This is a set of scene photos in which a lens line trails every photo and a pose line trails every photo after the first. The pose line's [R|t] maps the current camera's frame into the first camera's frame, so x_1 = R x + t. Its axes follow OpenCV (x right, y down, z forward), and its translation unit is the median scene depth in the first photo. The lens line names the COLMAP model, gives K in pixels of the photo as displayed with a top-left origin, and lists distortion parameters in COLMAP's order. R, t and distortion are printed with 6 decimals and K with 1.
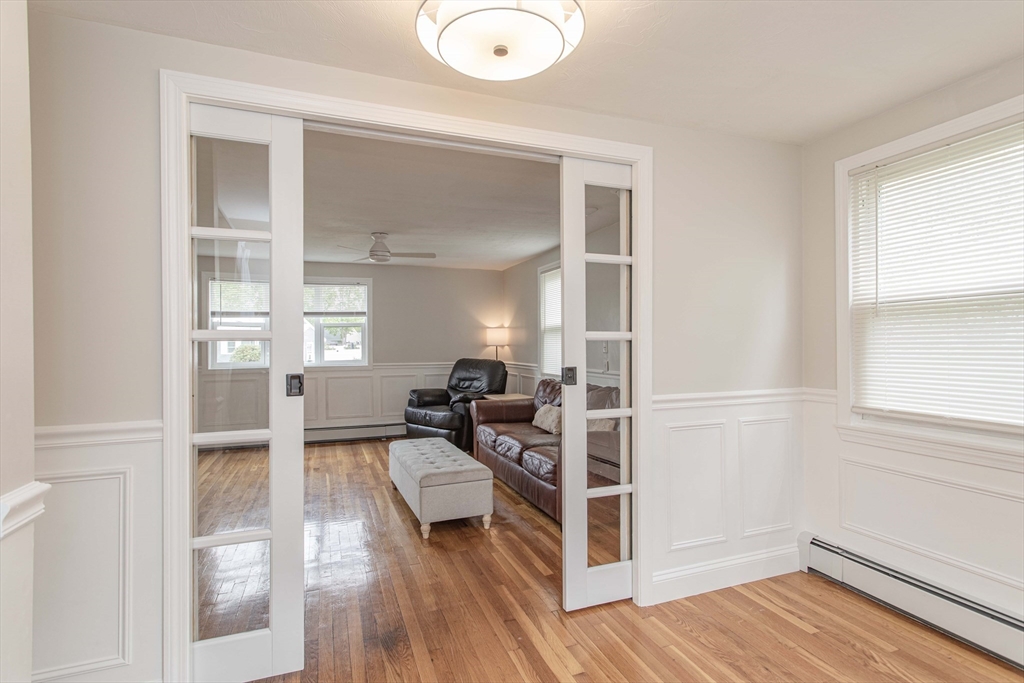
lens RADIAL K [[487.5, 0, 511.0], [0, 487.5, 340.6], [0, 0, 1]] dist [0.001869, 0.000696]
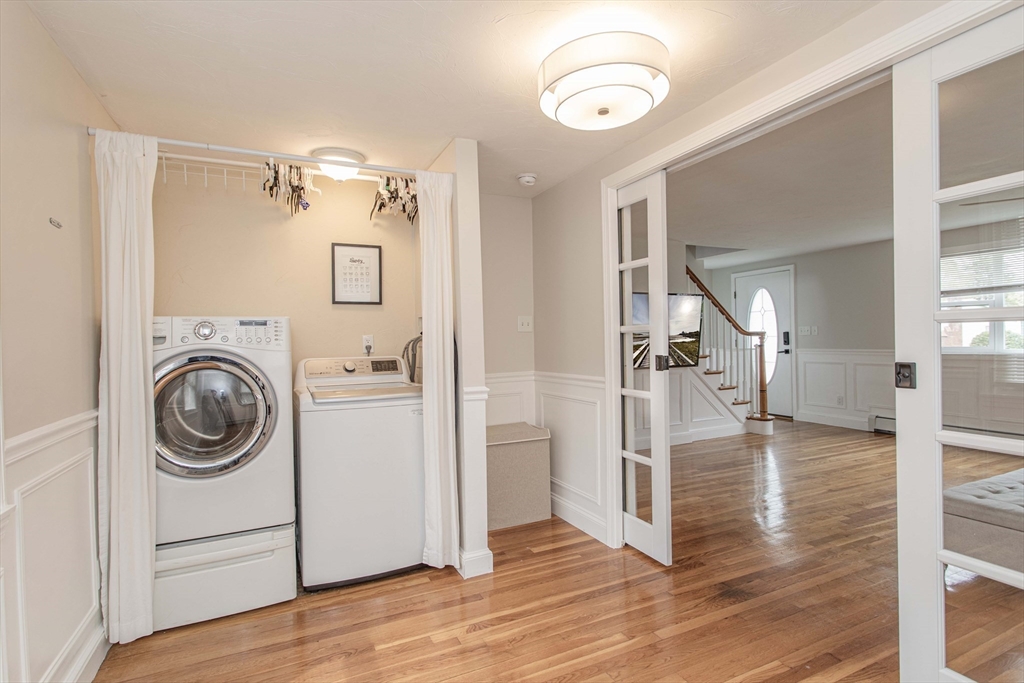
lens RADIAL K [[499.1, 0, 515.5], [0, 499.1, 340.6], [0, 0, 1]] dist [-0.002248, -0.000642]
pose [[0.086103, 0.005460, -0.996271, 0.786811], [0.026527, 0.999618, 0.007771, 0.003347], [0.995933, -0.027097, 0.085925, 0.379520]]
